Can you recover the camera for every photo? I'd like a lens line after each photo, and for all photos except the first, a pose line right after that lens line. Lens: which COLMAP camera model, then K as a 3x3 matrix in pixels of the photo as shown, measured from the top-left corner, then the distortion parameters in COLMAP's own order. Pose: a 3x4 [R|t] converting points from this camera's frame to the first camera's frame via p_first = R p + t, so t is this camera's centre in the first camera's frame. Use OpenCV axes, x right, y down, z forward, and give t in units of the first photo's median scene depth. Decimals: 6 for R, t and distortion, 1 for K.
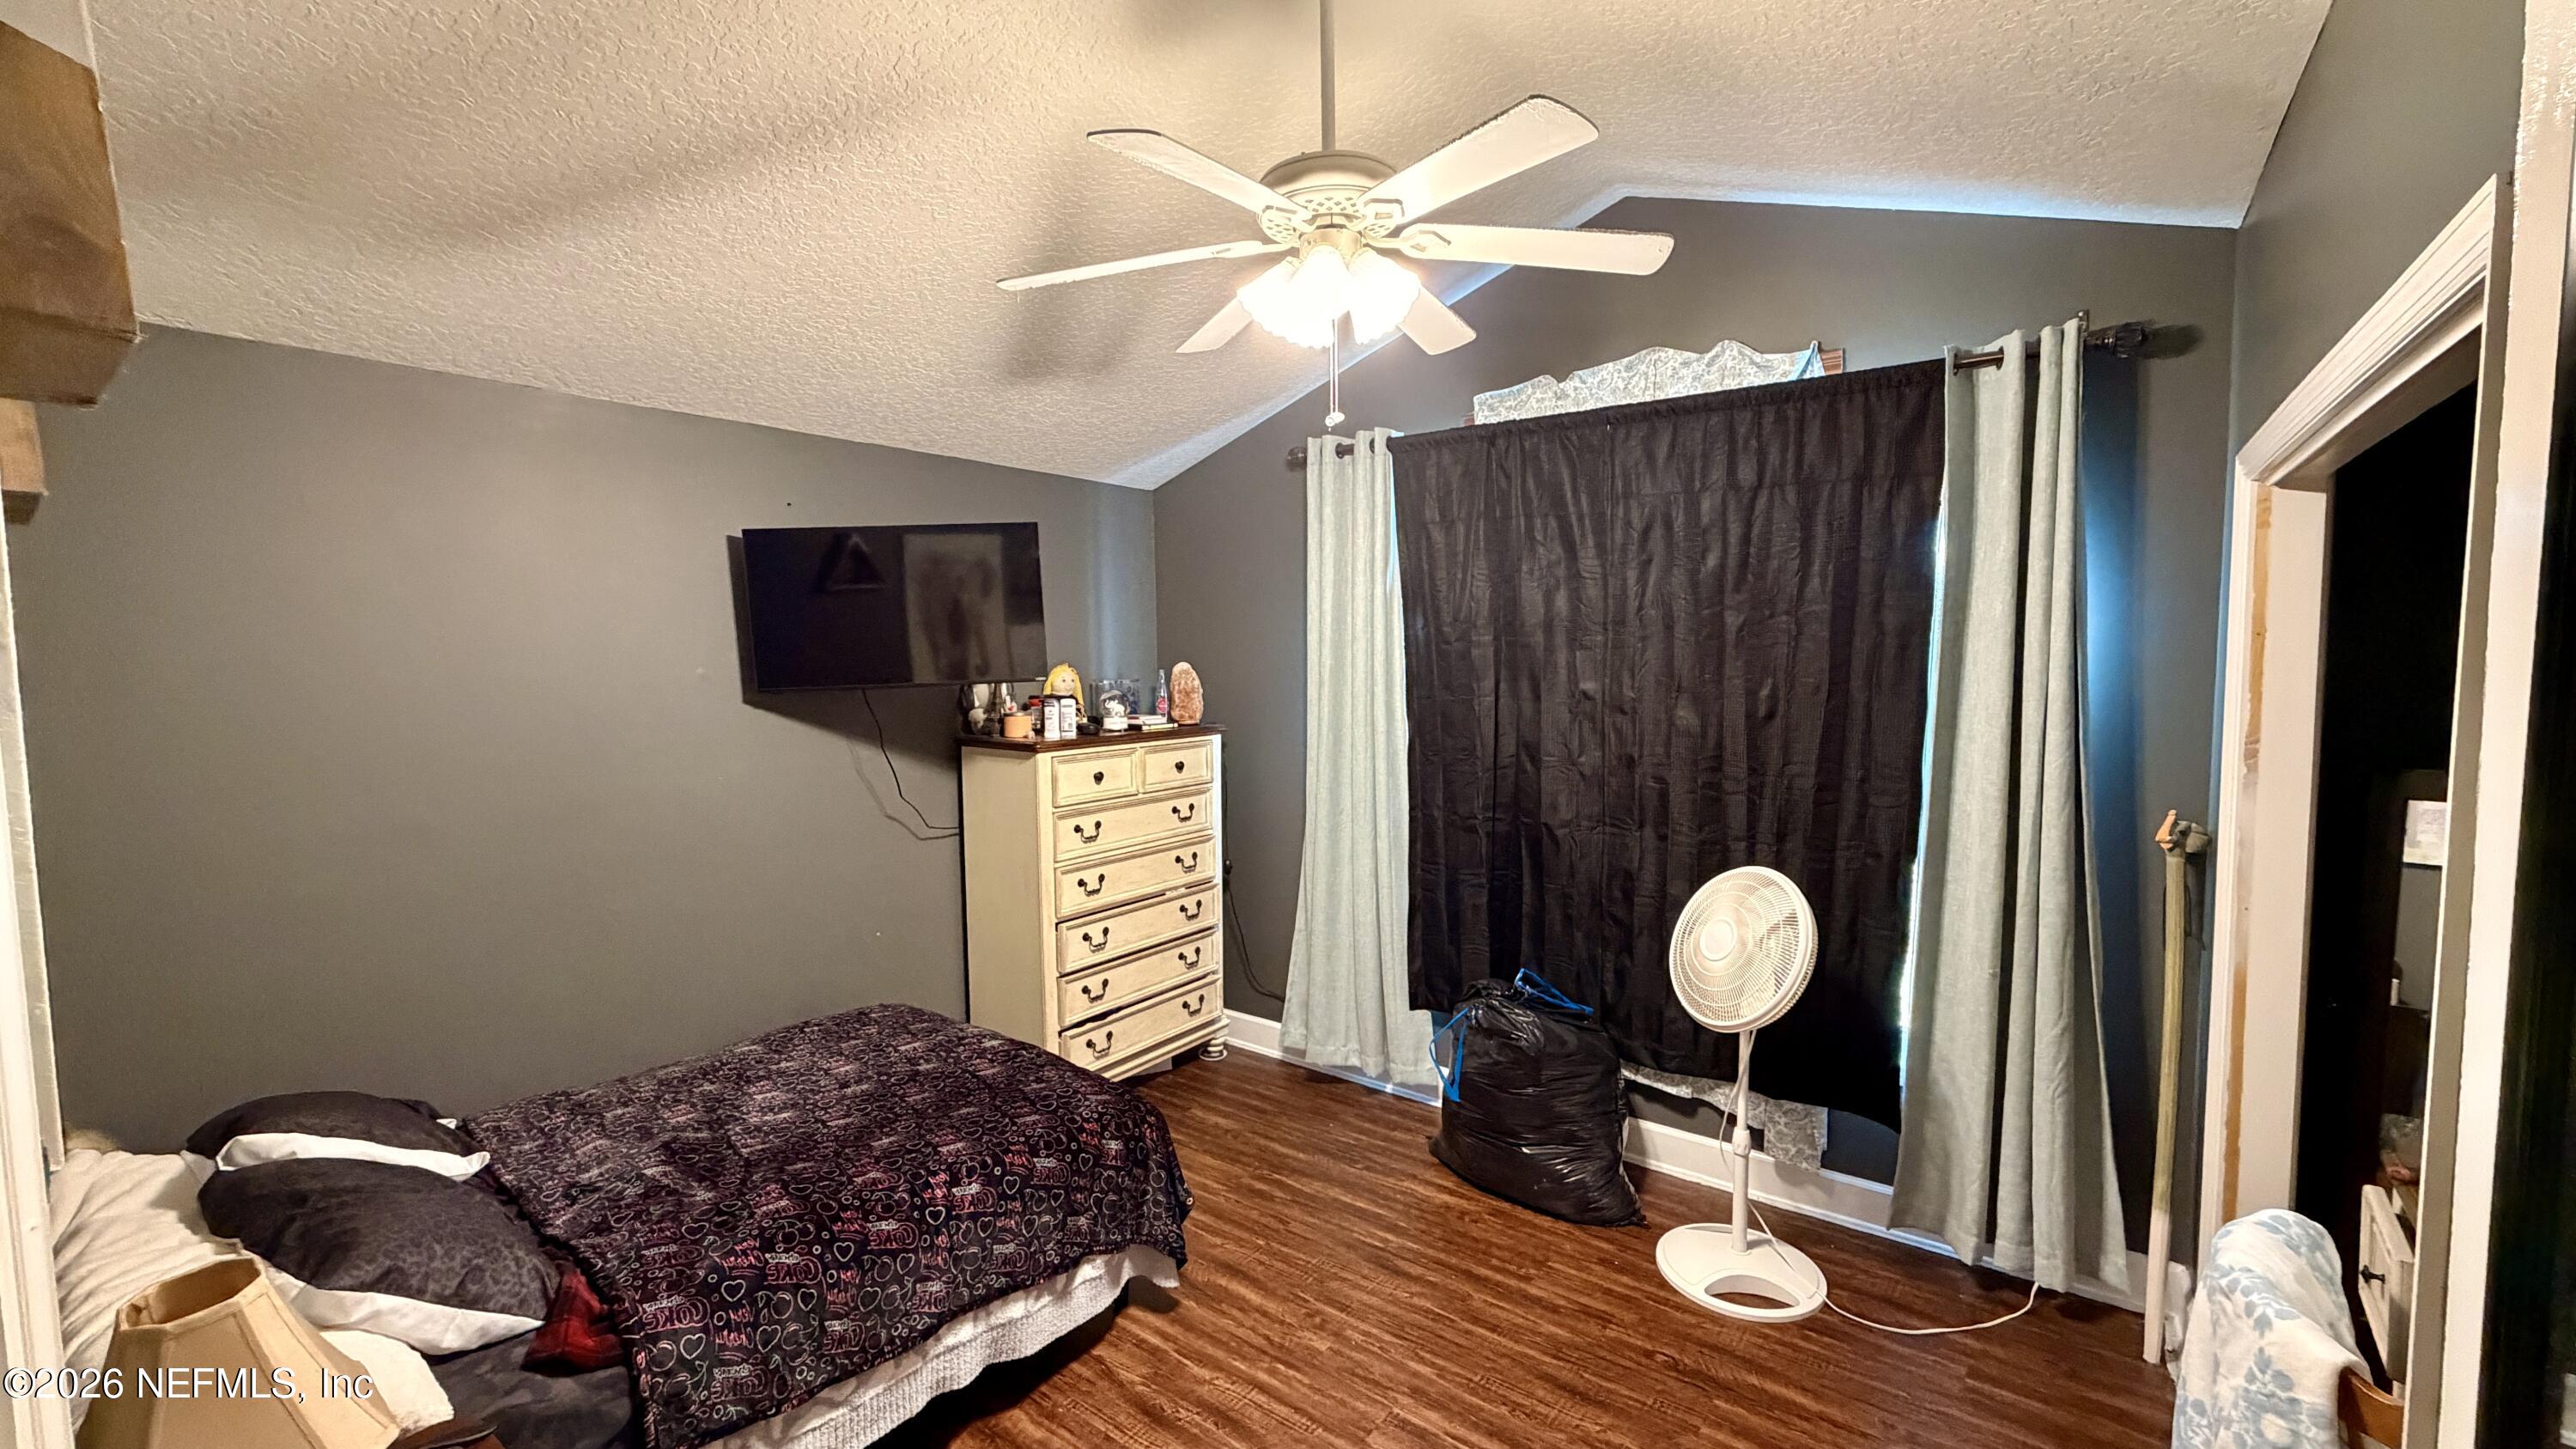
lens RADIAL K [[1023.6, 0, 1276.5], [0, 1023.6, 724.5], [0, 0, 1]] dist [-0.001964, 0.000747]
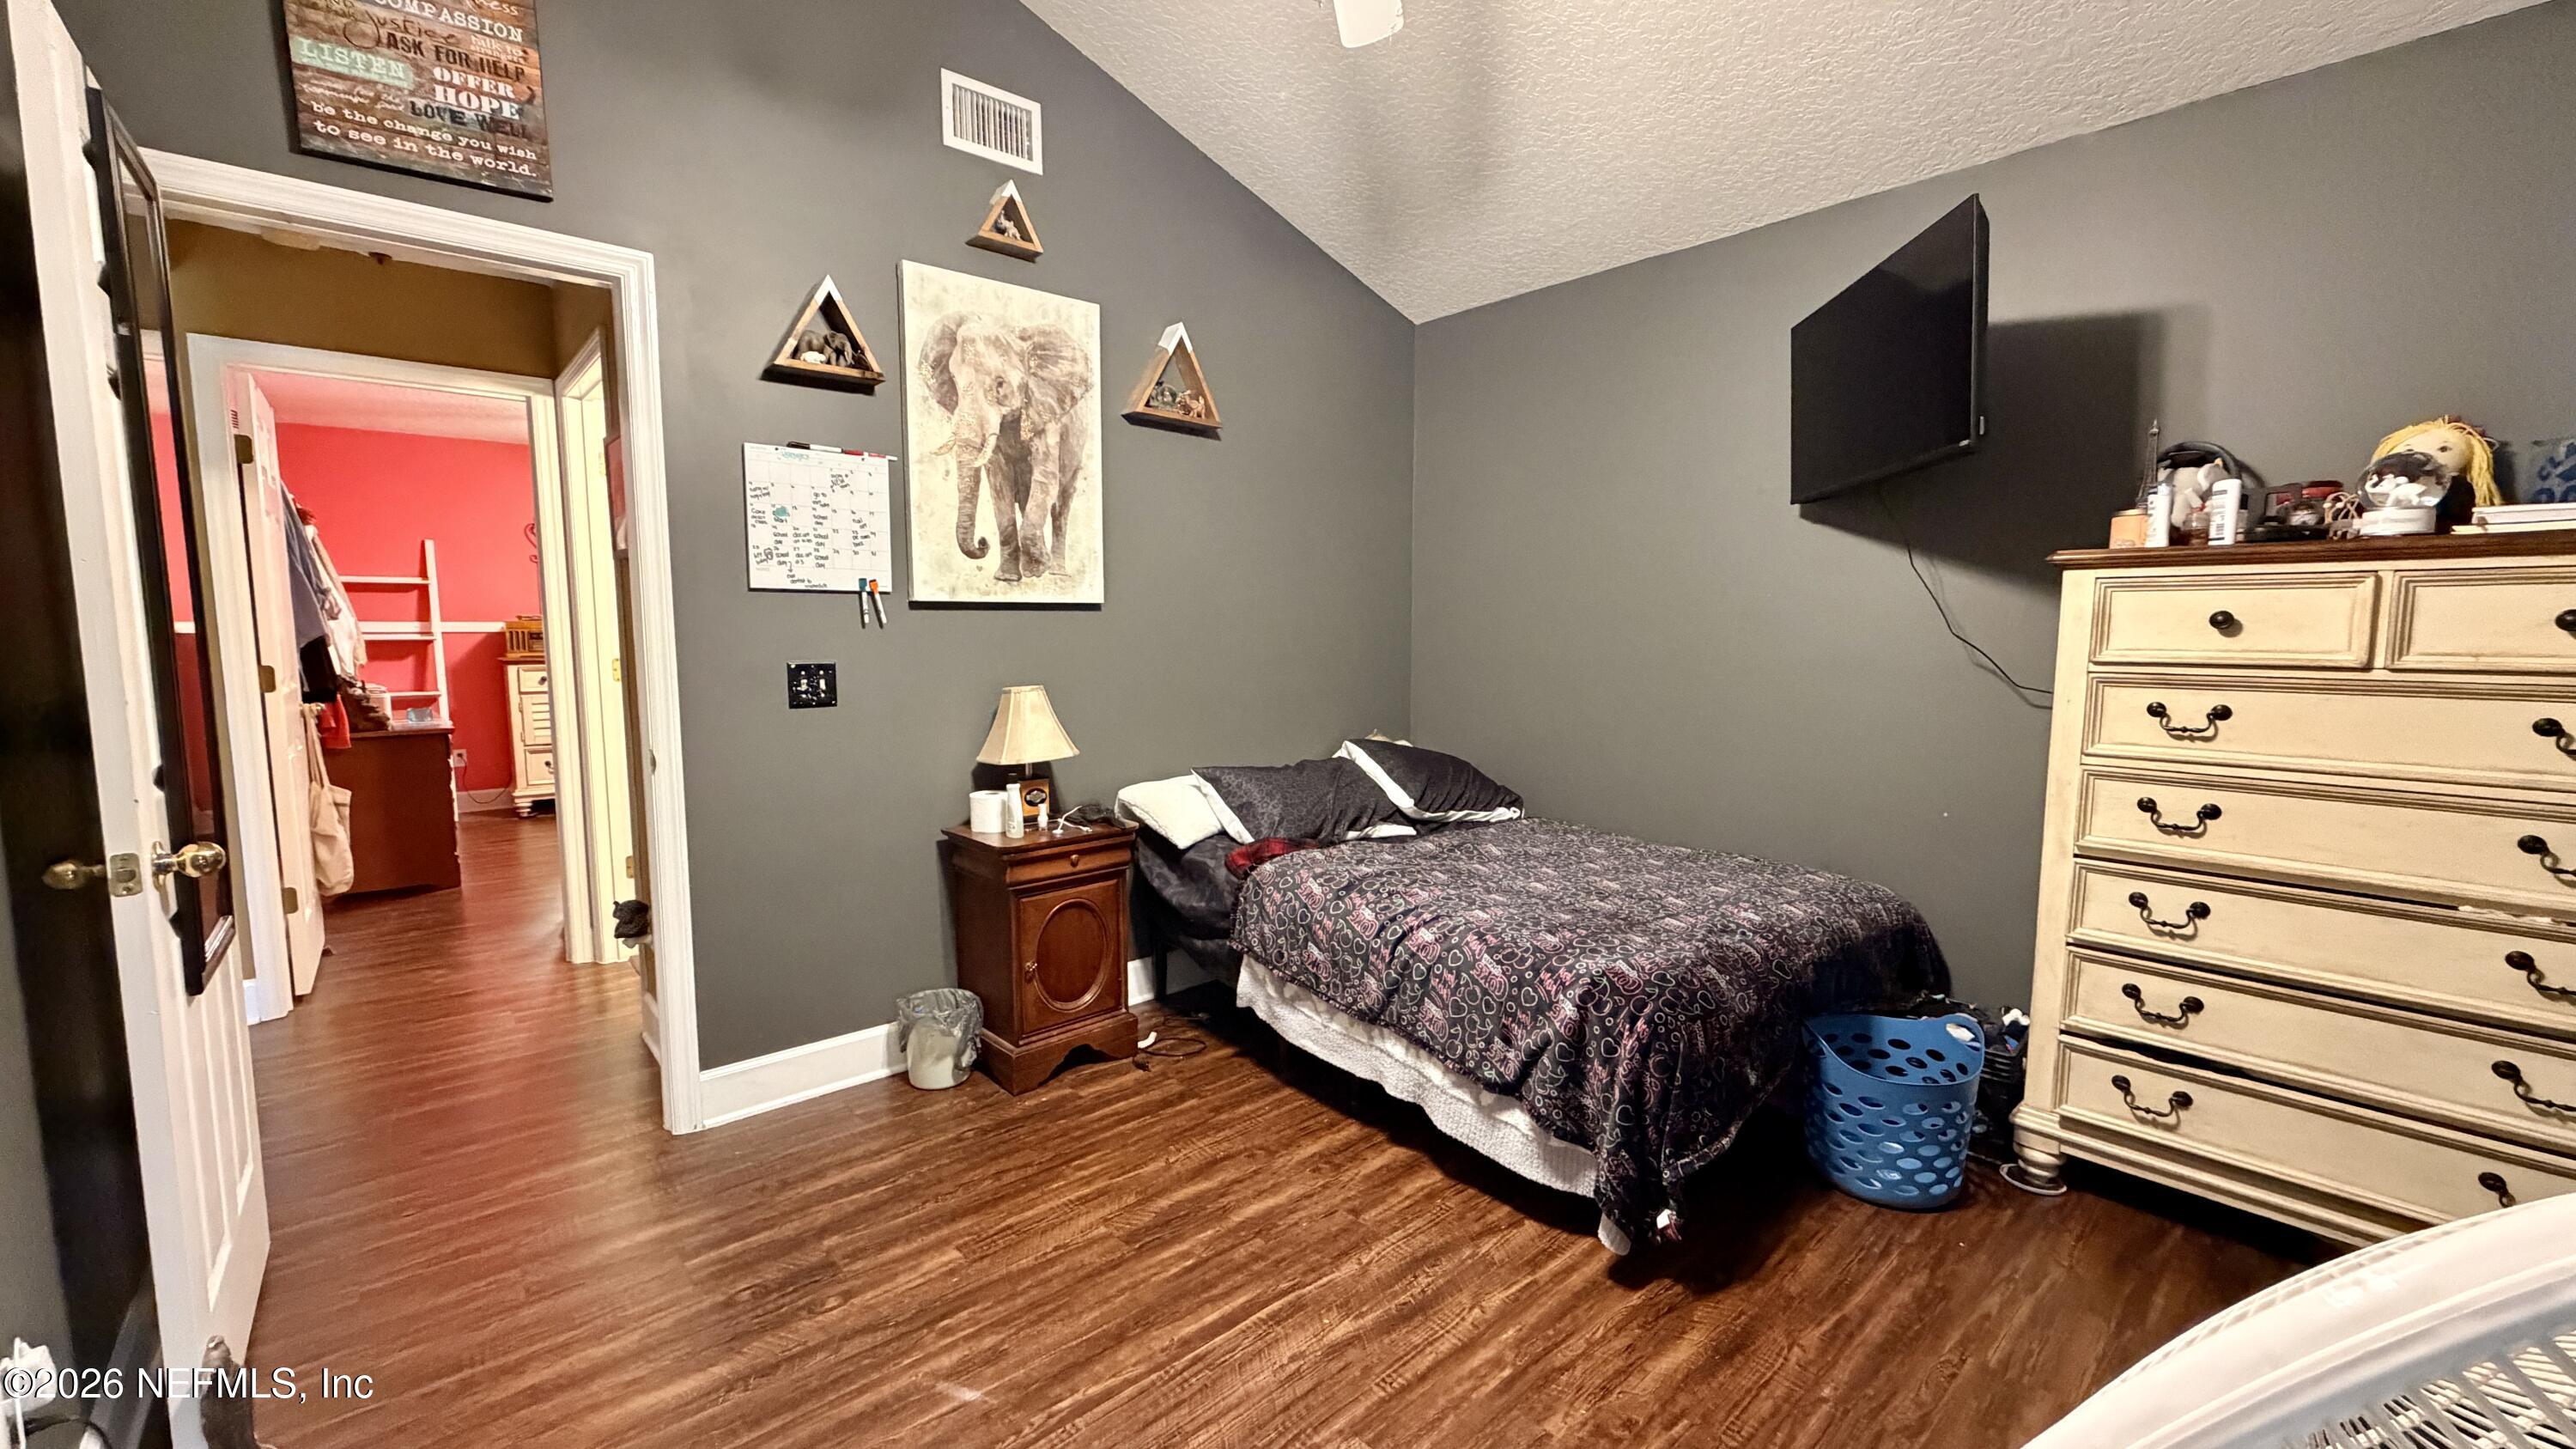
lens RADIAL K [[1023.6, 0, 1282.6], [0, 1023.6, 724.4], [0, 0, 1]] dist [-0.001964, 0.000747]
pose [[-0.194169, 0.111241, -0.974640, 0.460605], [-0.062195, 0.990155, 0.125402, 0.070098], [0.978995, 0.084967, -0.185338, 0.642197]]
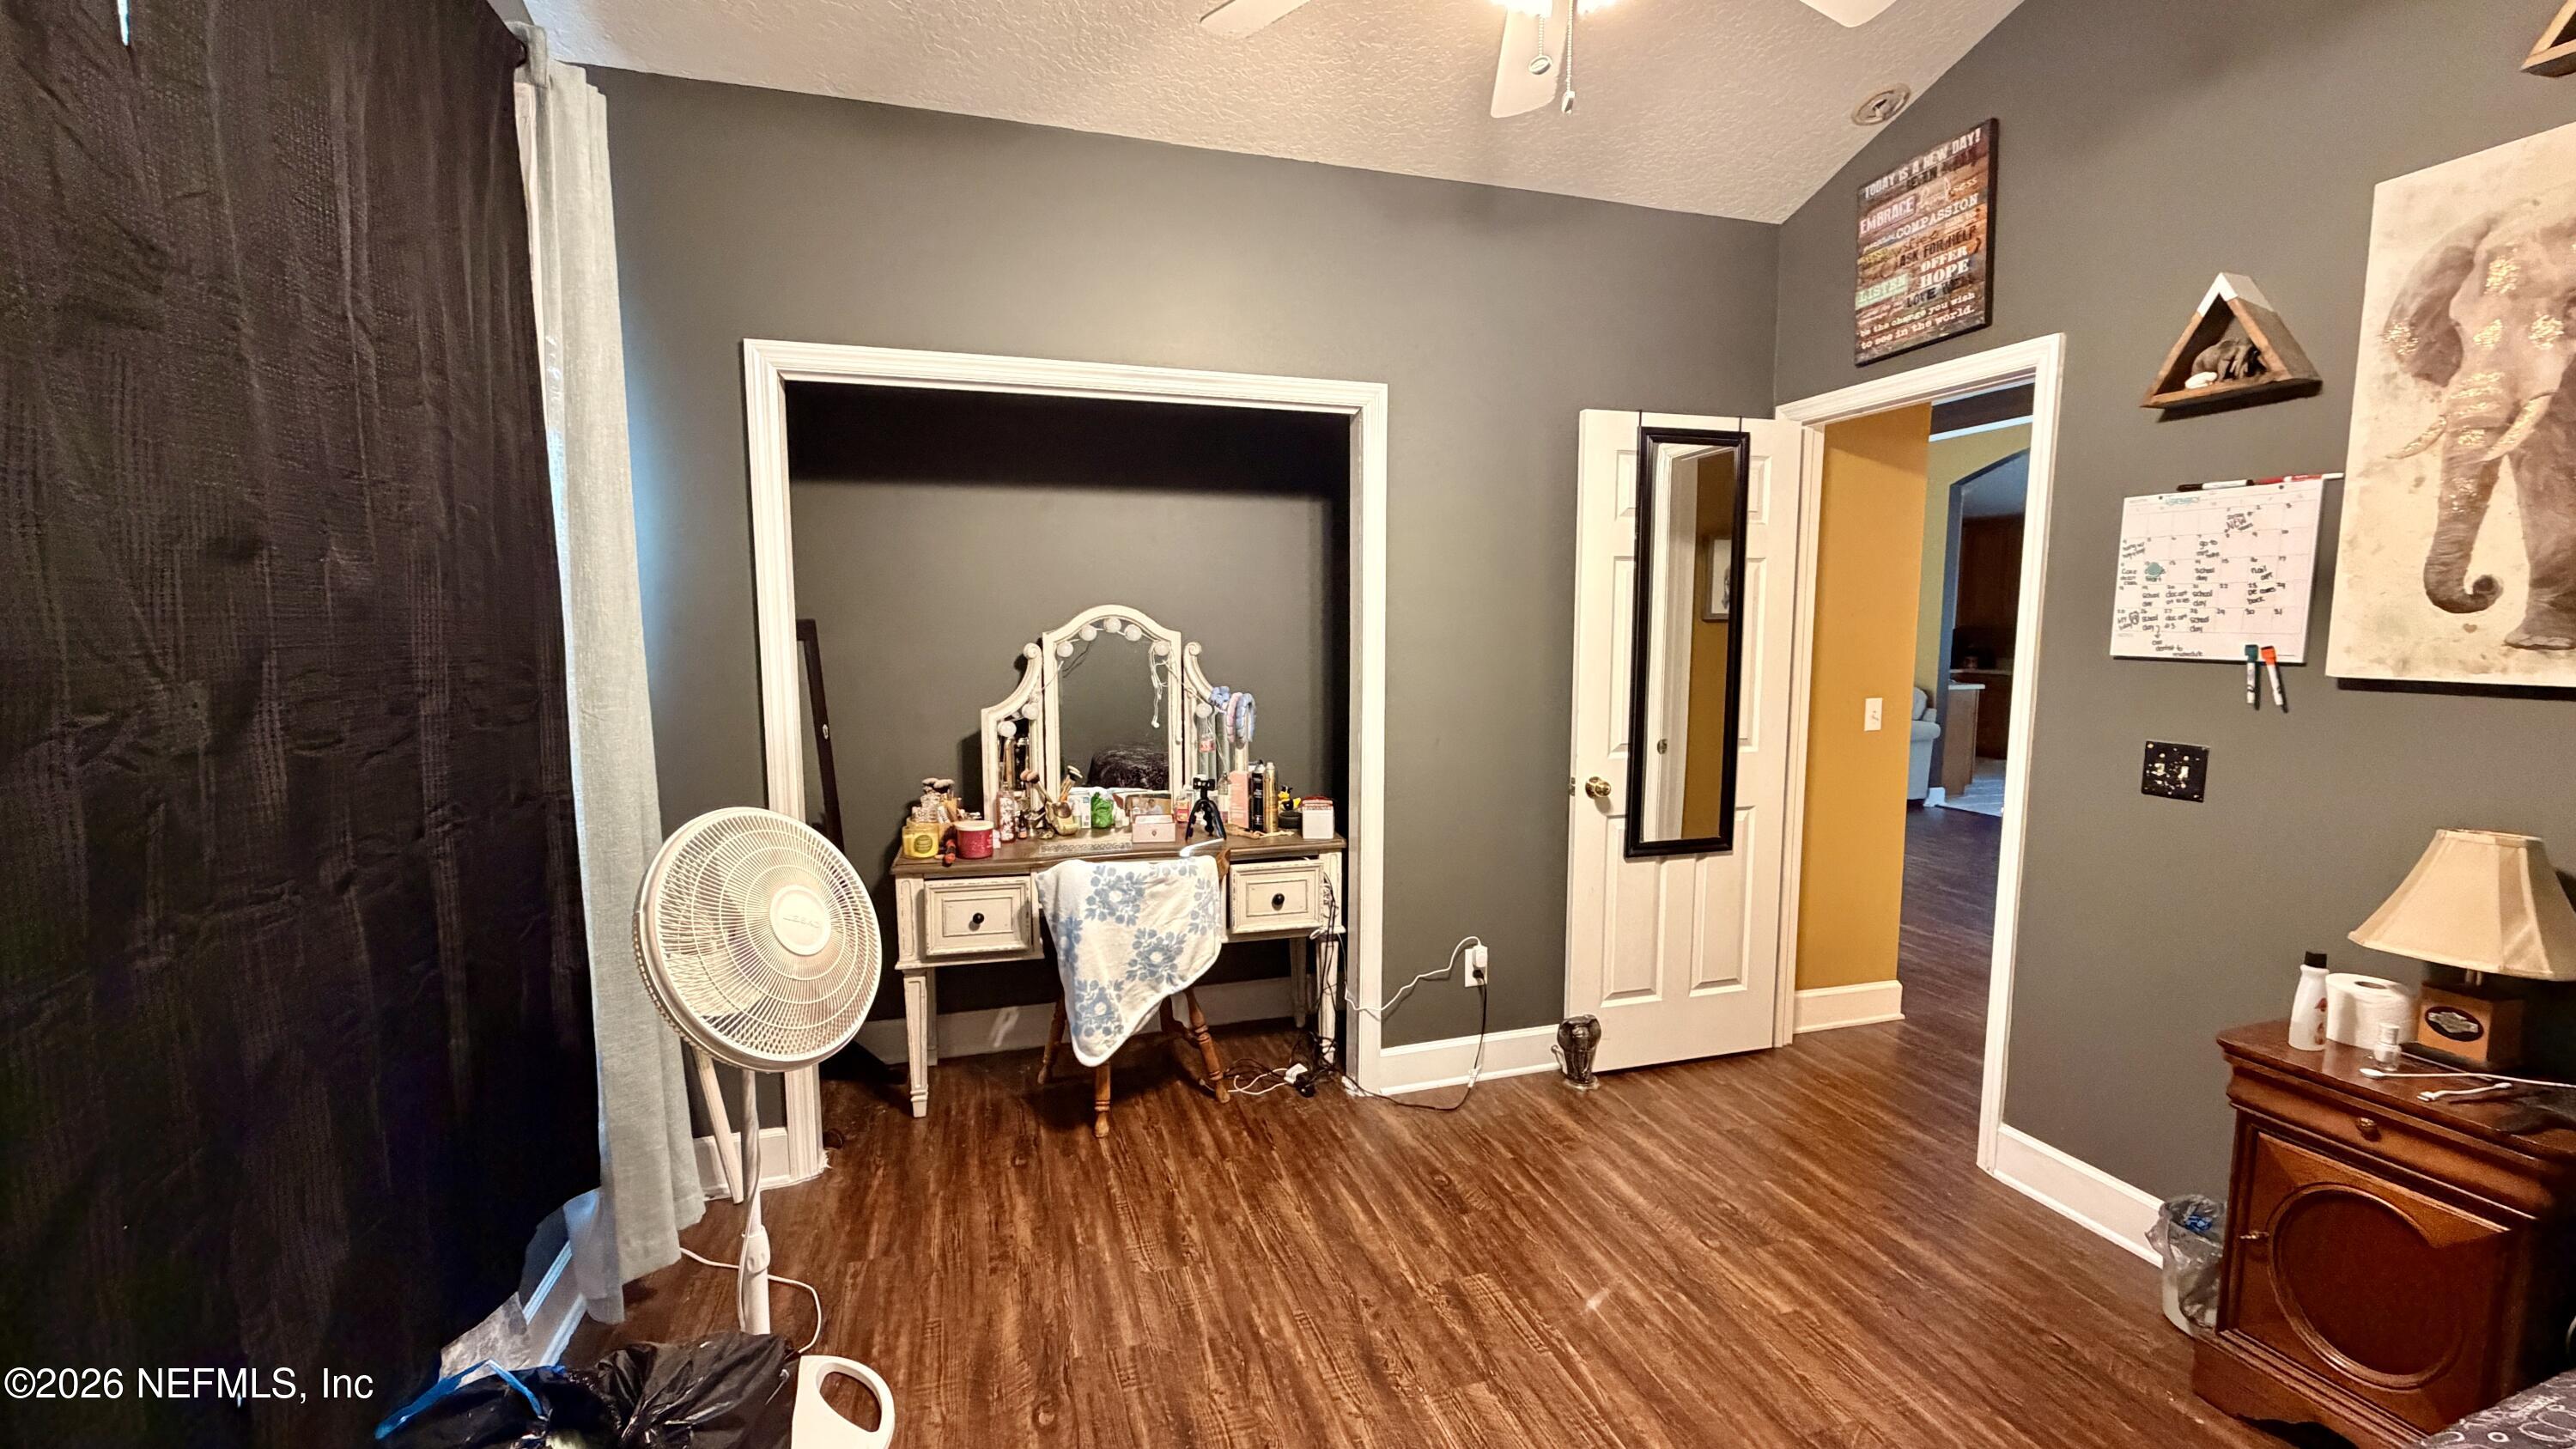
lens RADIAL K [[1023.6, 0, 1278.1], [0, 1023.6, 725.2], [0, 0, 1]] dist [-0.001964, 0.000747]
pose [[-0.806834, -0.049007, 0.588742, -0.341709], [0.047274, 0.988002, 0.147027, -0.010204], [-0.588884, 0.146459, -0.794837, 1.101400]]
